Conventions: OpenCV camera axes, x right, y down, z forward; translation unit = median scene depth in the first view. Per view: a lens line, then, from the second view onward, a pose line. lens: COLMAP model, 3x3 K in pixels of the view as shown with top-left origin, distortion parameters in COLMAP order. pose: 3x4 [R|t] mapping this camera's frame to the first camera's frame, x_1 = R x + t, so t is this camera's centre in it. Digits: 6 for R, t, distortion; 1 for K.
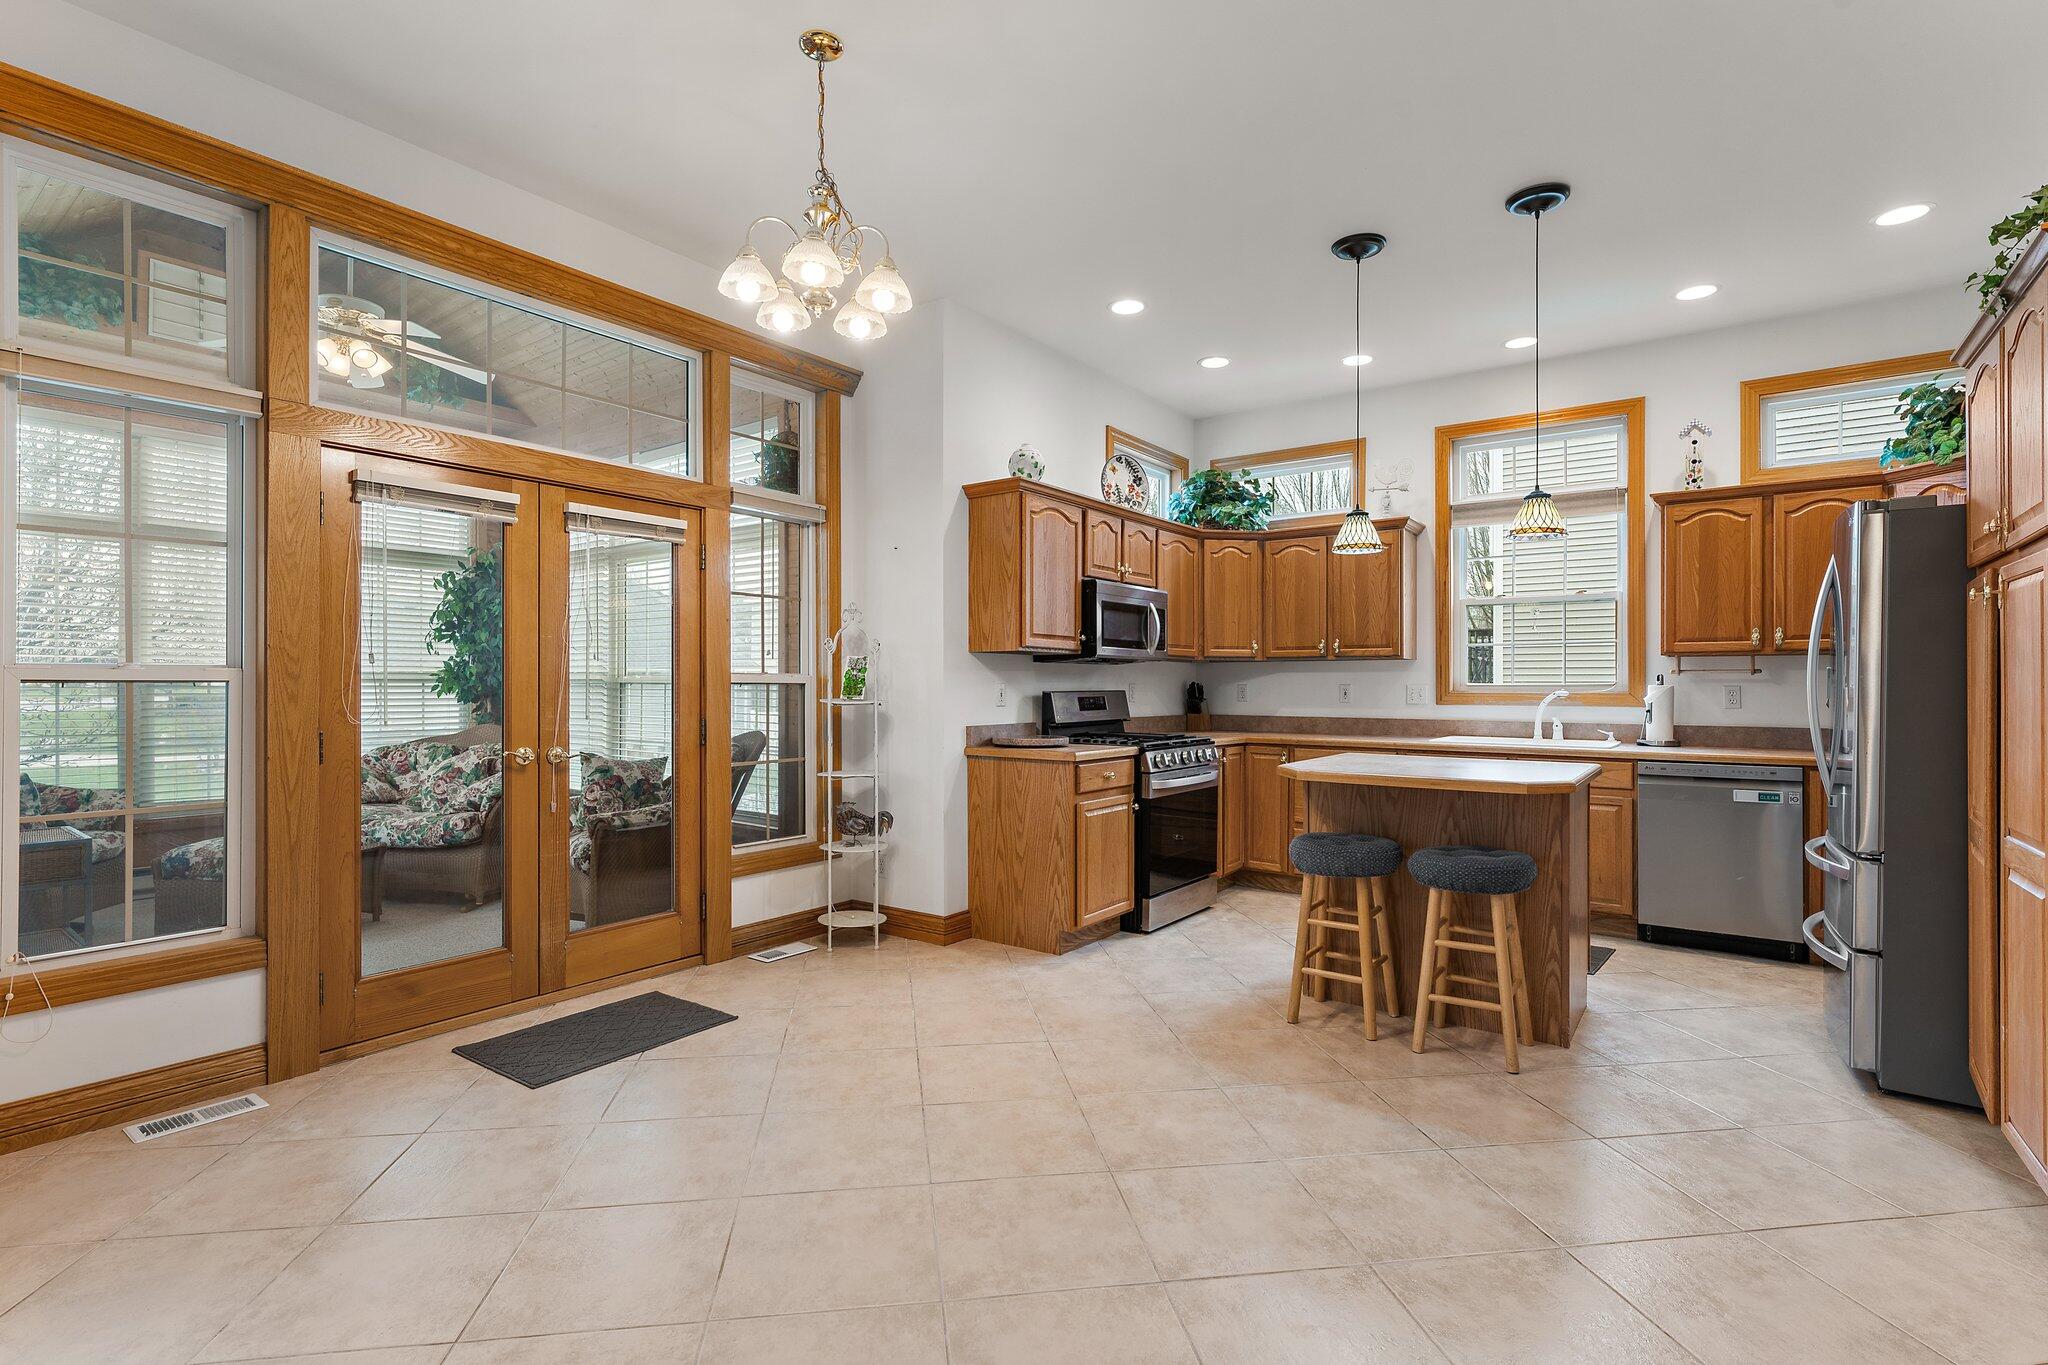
lens RADIAL K [[947.1, 0, 1008.2], [0, 947.1, 686.7], [0, 0, 1]] dist [0.006497, -0.003273]
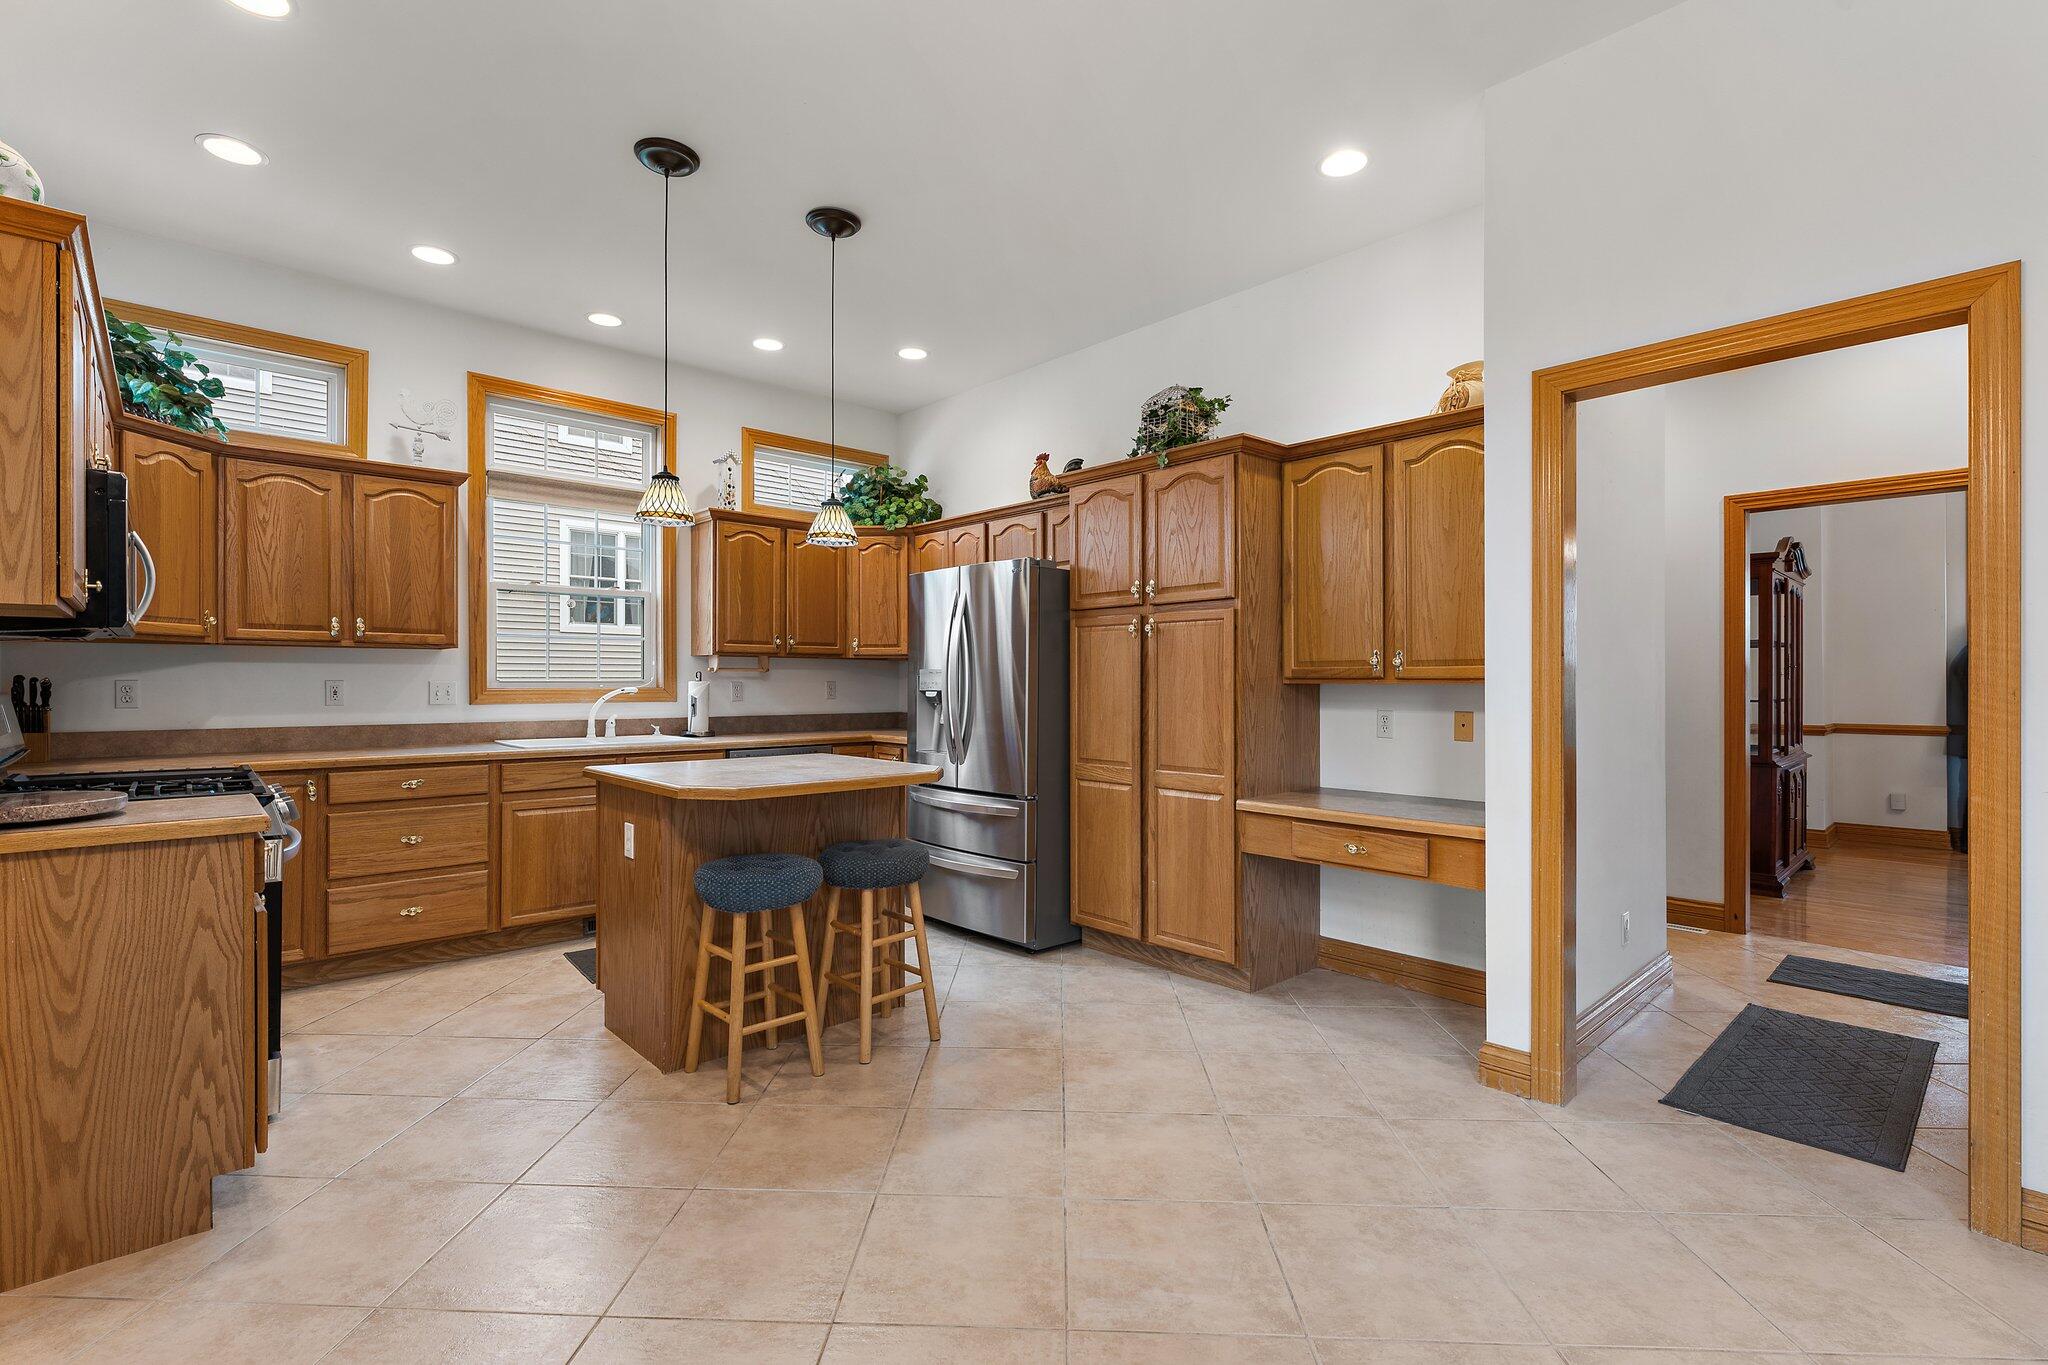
lens RADIAL K [[947.1, 0, 1012.3], [0, 947.1, 679.3], [0, 0, 1]] dist [0.006497, -0.003273]
pose [[0.183230, -0.000273, 0.983070, -0.320703], [0.002164, 0.999998, -0.000126, -0.002984], [-0.983068, 0.002151, 0.183230, 0.444313]]
